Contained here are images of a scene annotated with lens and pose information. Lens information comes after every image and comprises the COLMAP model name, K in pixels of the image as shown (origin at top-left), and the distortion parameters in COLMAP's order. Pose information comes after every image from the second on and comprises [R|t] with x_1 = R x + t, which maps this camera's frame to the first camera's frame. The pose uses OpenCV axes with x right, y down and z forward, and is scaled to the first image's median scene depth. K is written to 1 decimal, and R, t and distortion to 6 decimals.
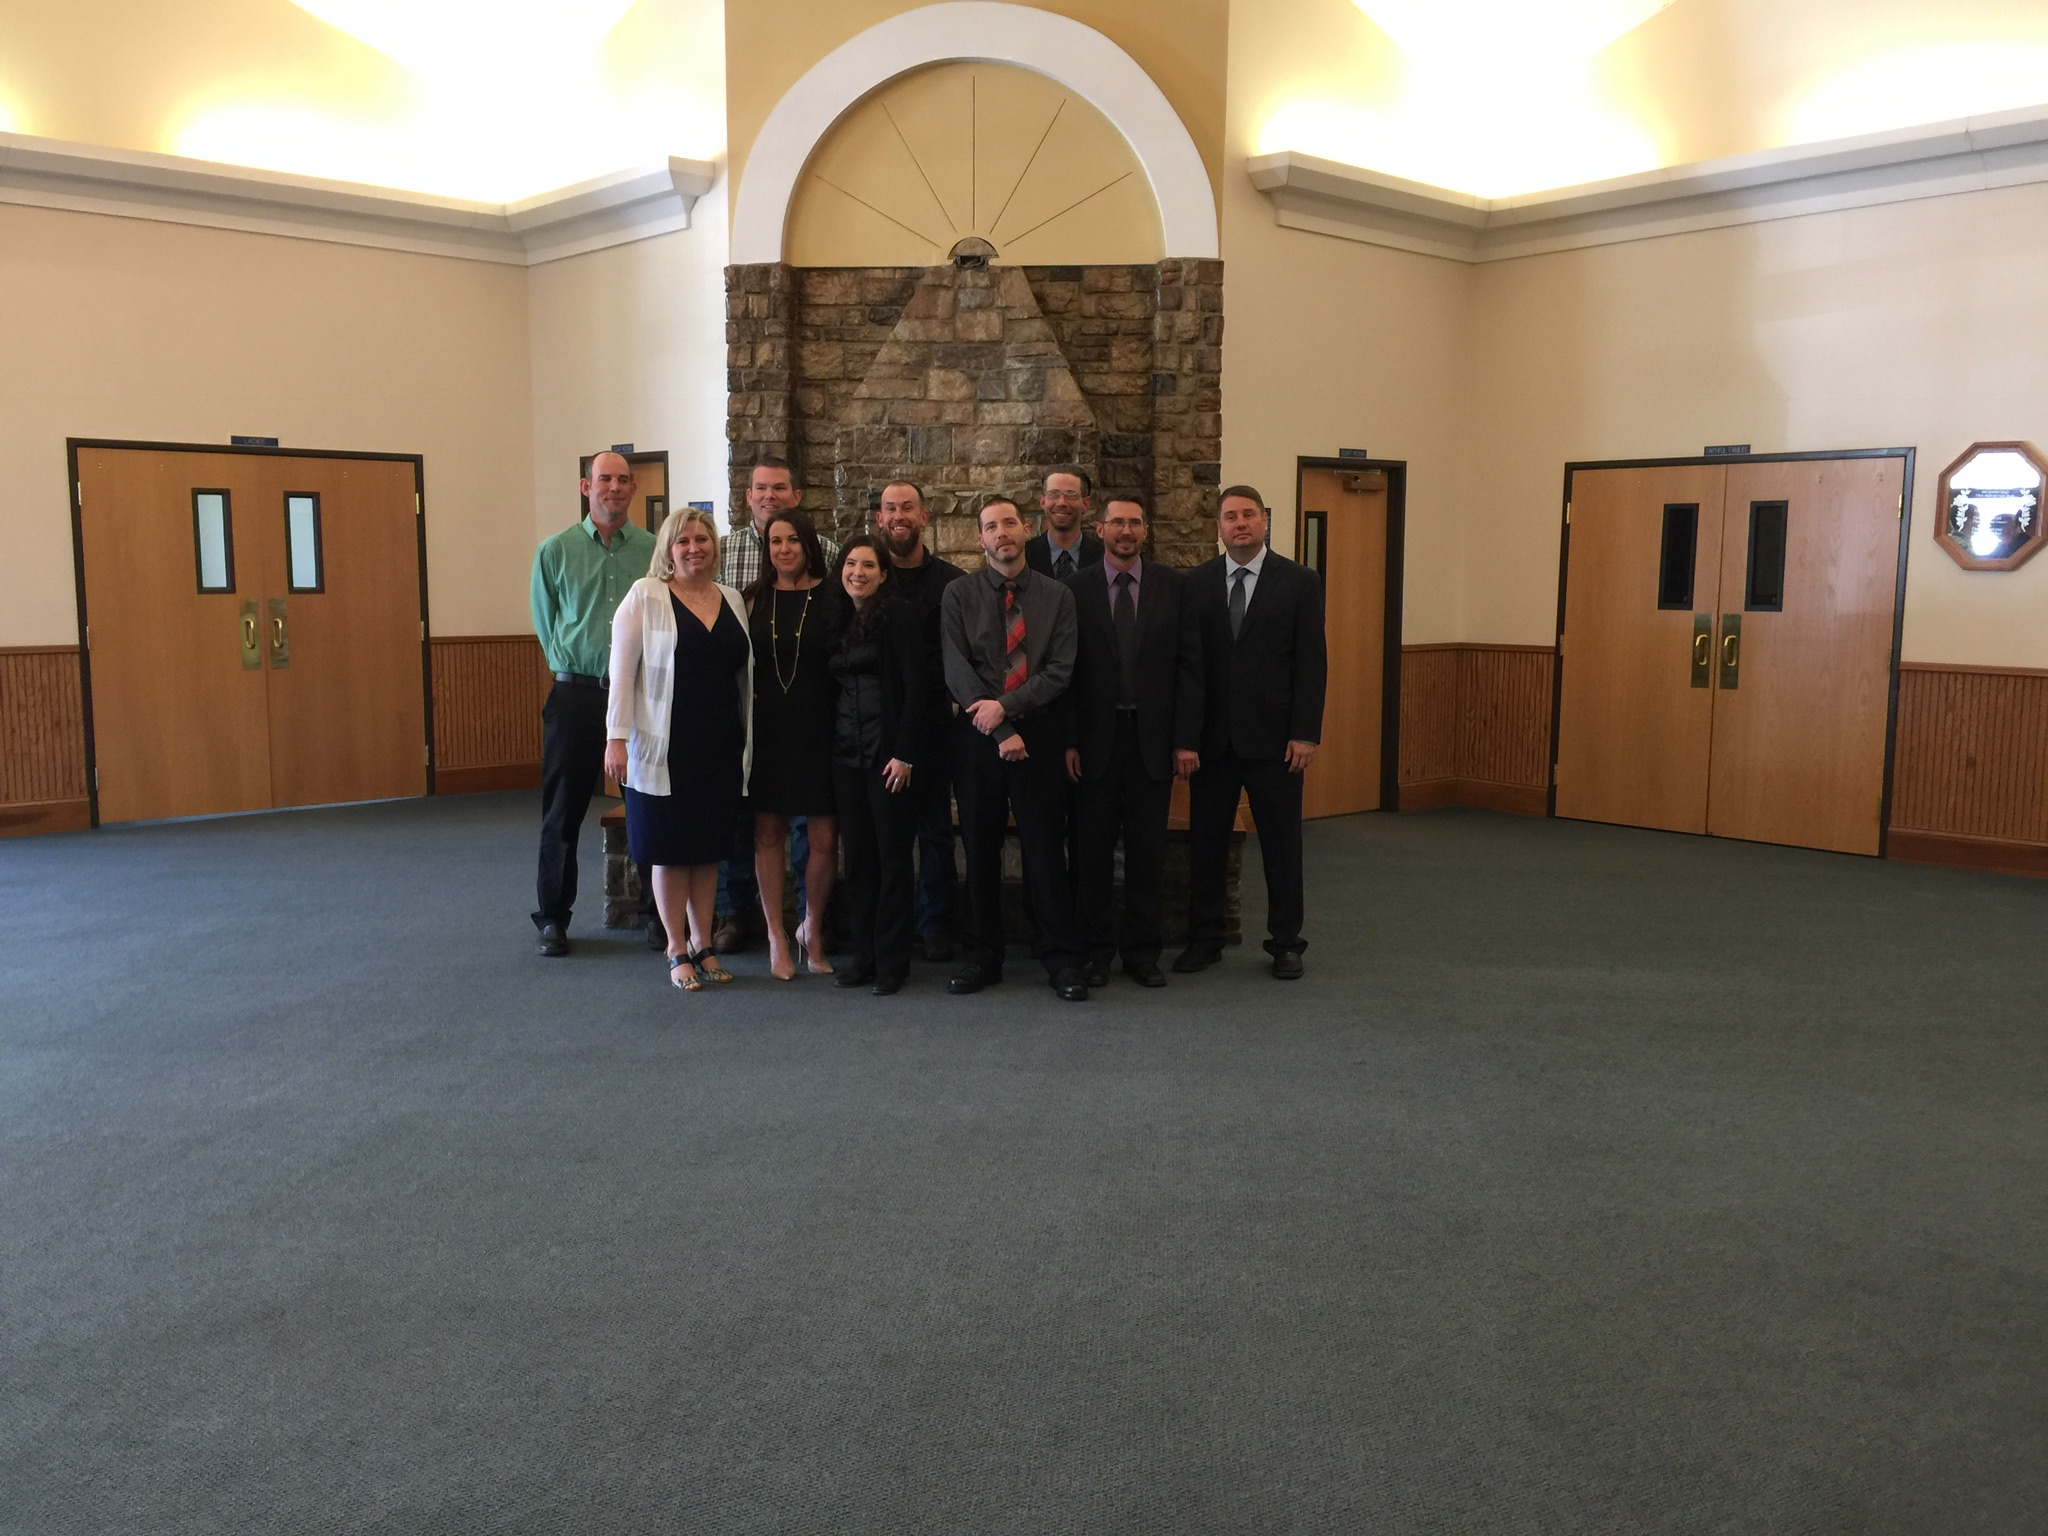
lens RADIAL K [[1742.4, 0, 1012.9], [0, 1742.4, 778.2], [0, 0, 1]] dist [0.089931, -0.120707]
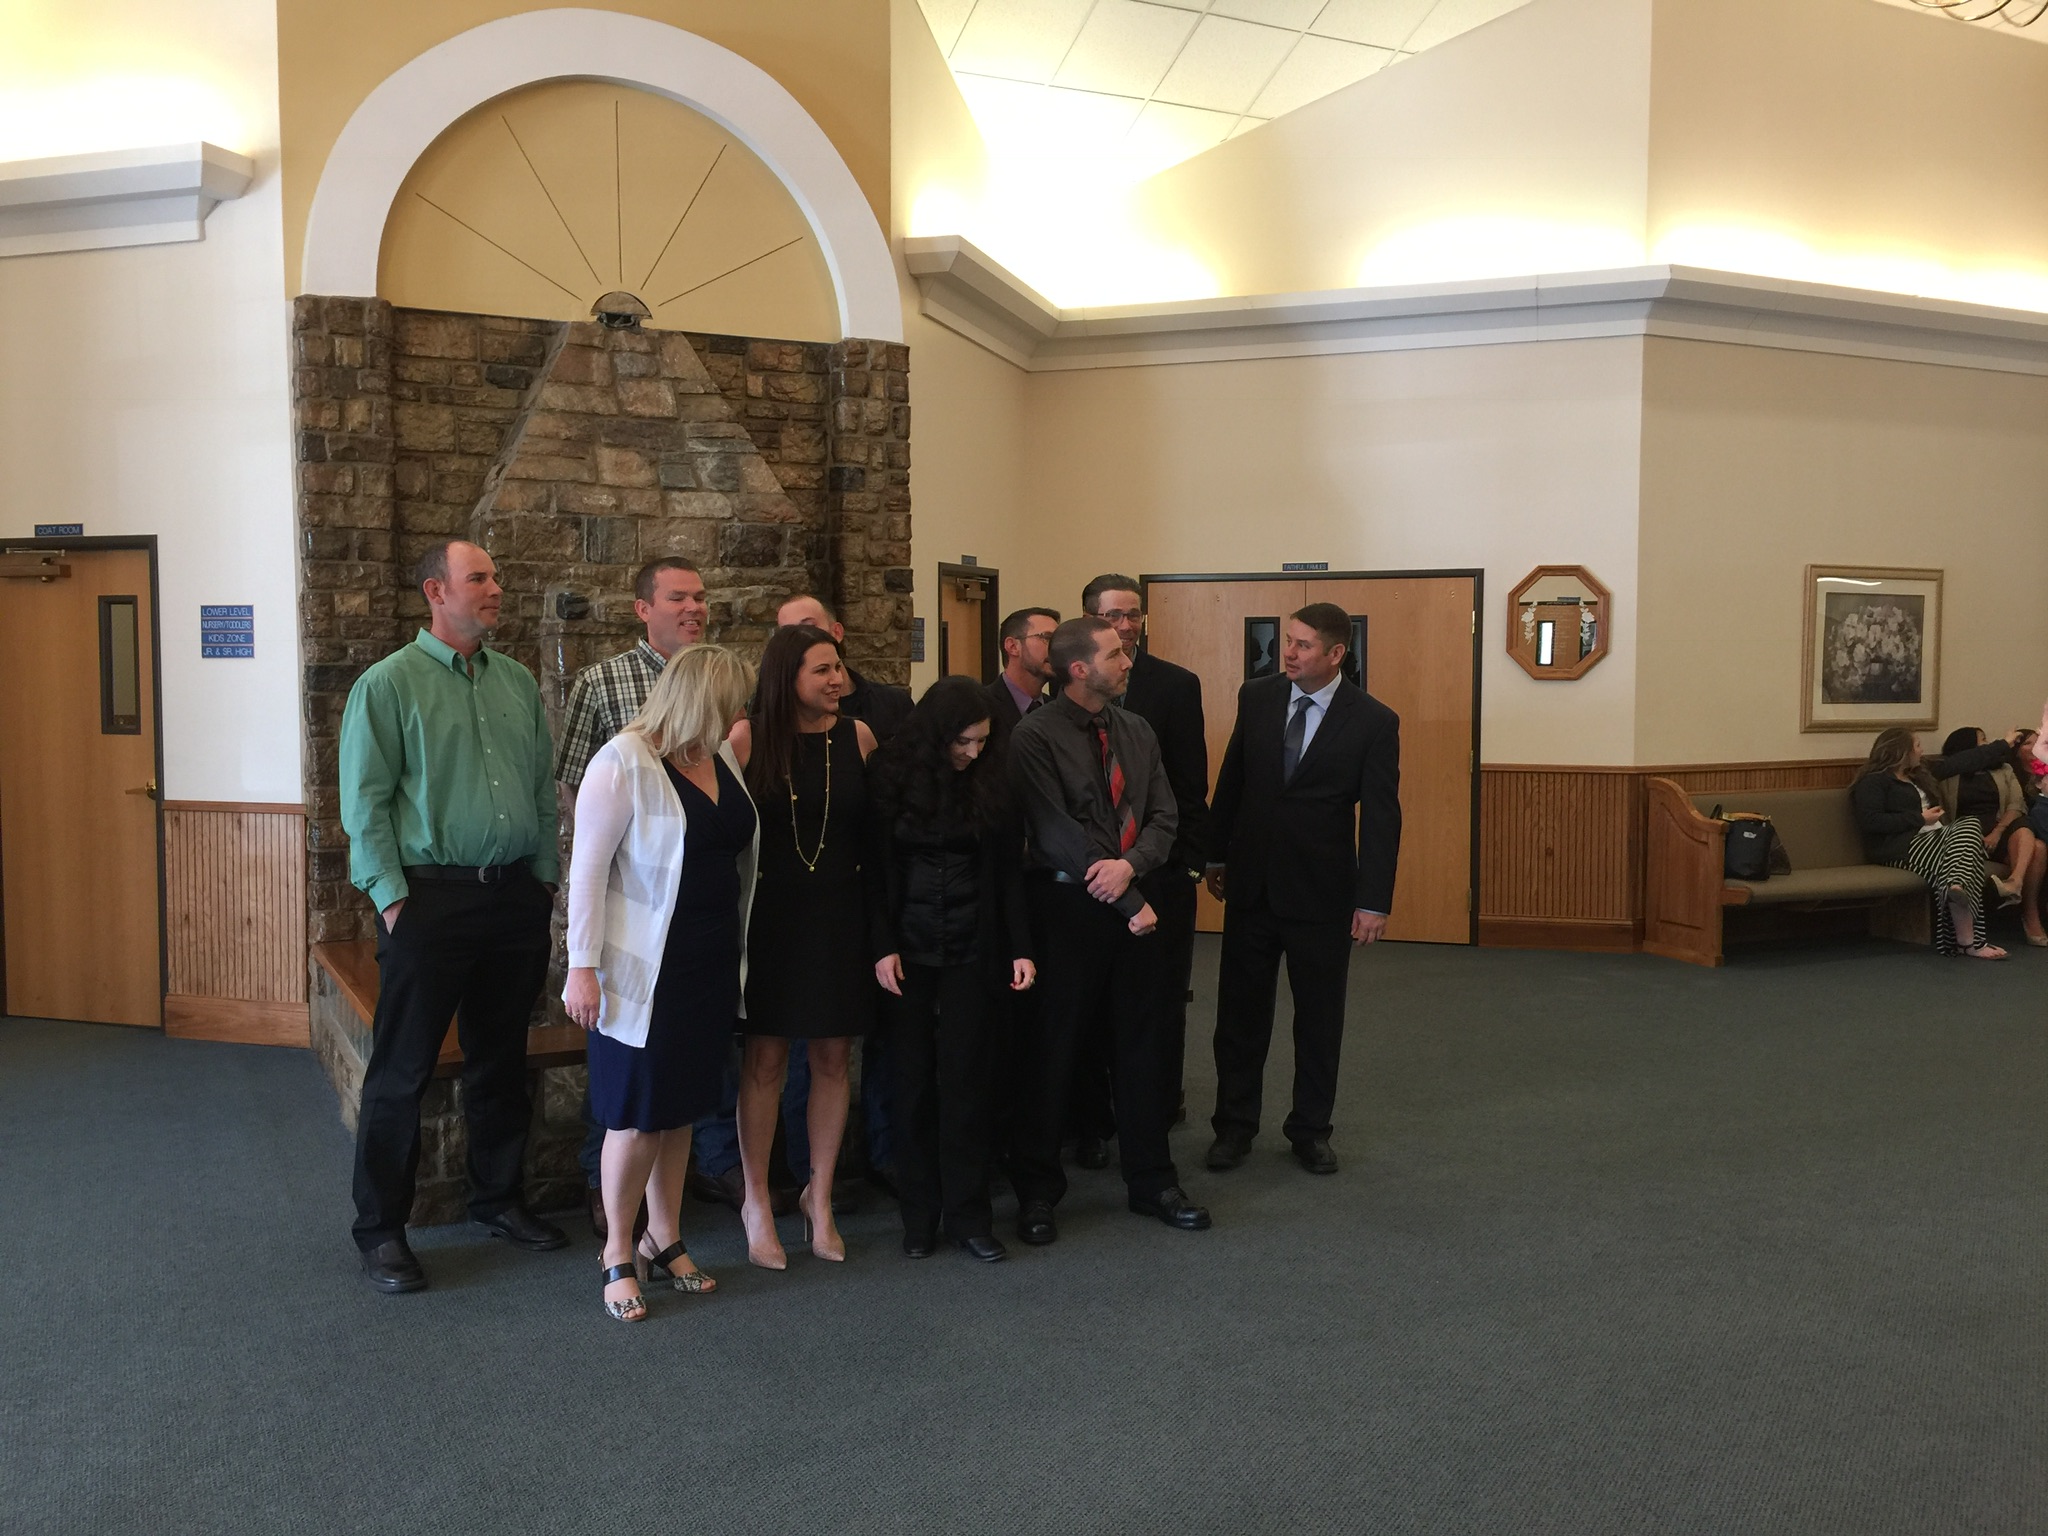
lens RADIAL K [[1742.4, 0, 1004.0], [0, 1742.4, 760.2], [0, 0, 1]] dist [0.089931, -0.120707]
pose [[0.861418, -0.037369, 0.506519, -0.293089], [0.069883, 0.996525, -0.045327, -0.038860], [-0.503065, 0.074442, 0.861036, 0.214336]]
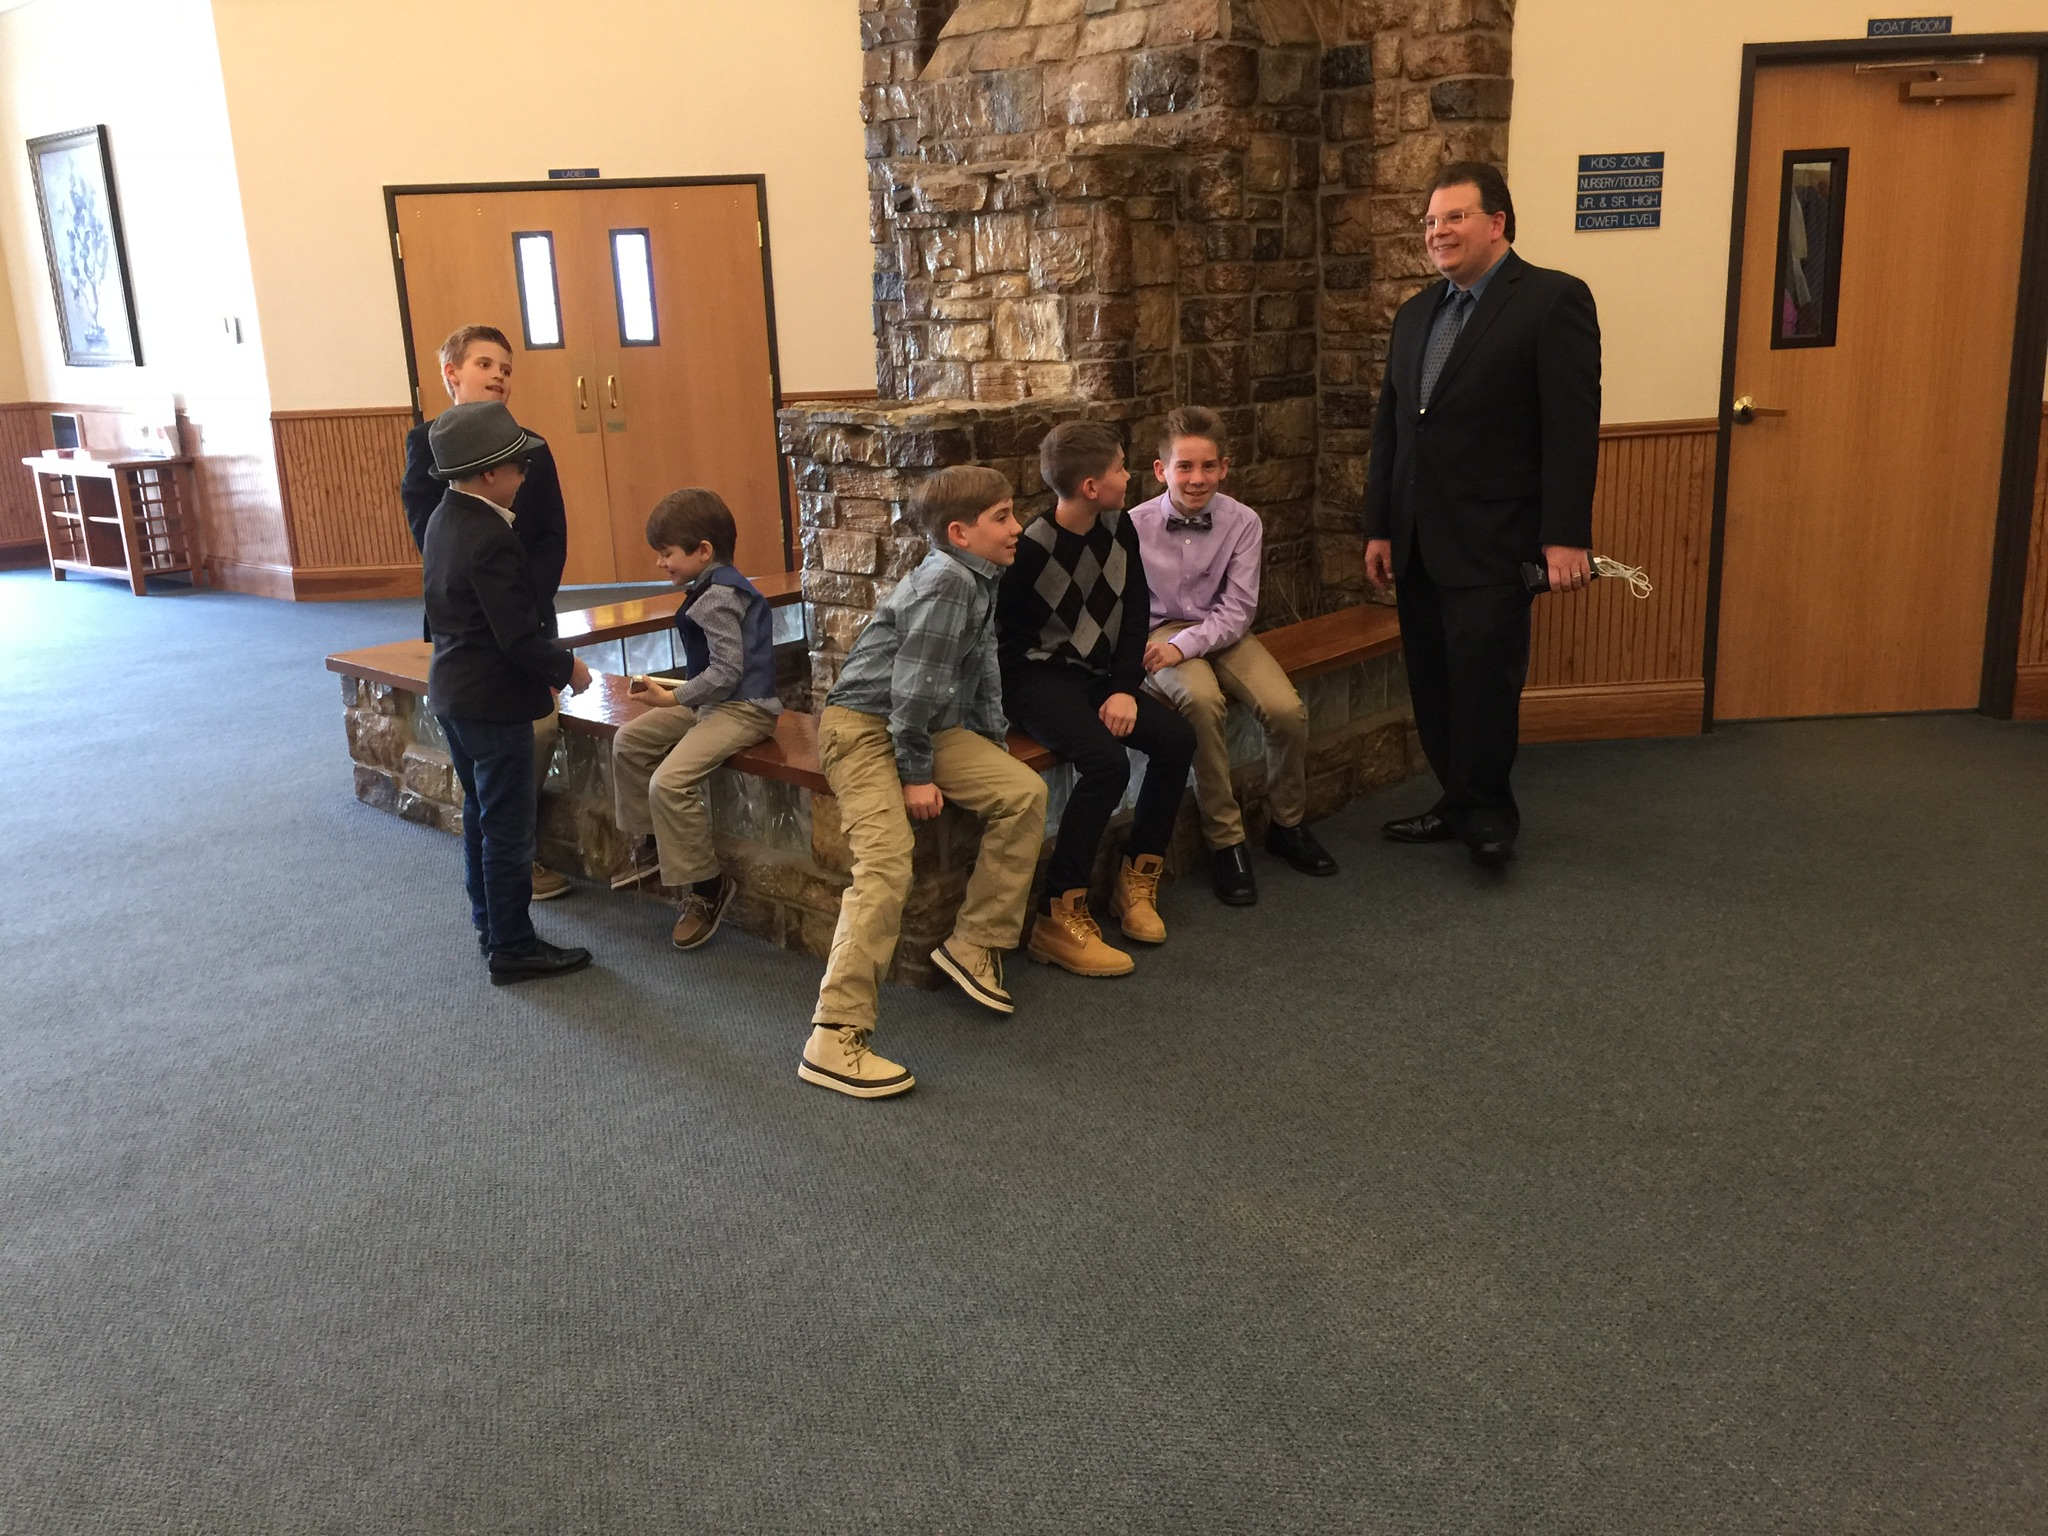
lens RADIAL K [[1742.4, 0, 1017.2], [0, 1742.4, 767.9], [0, 0, 1]] dist [0.089931, -0.120707]
pose [[0.778556, 0.129617, -0.614044, 0.371125], [-0.034171, 0.985743, 0.164752, -0.052385], [0.626644, -0.107286, 0.771885, 0.453232]]
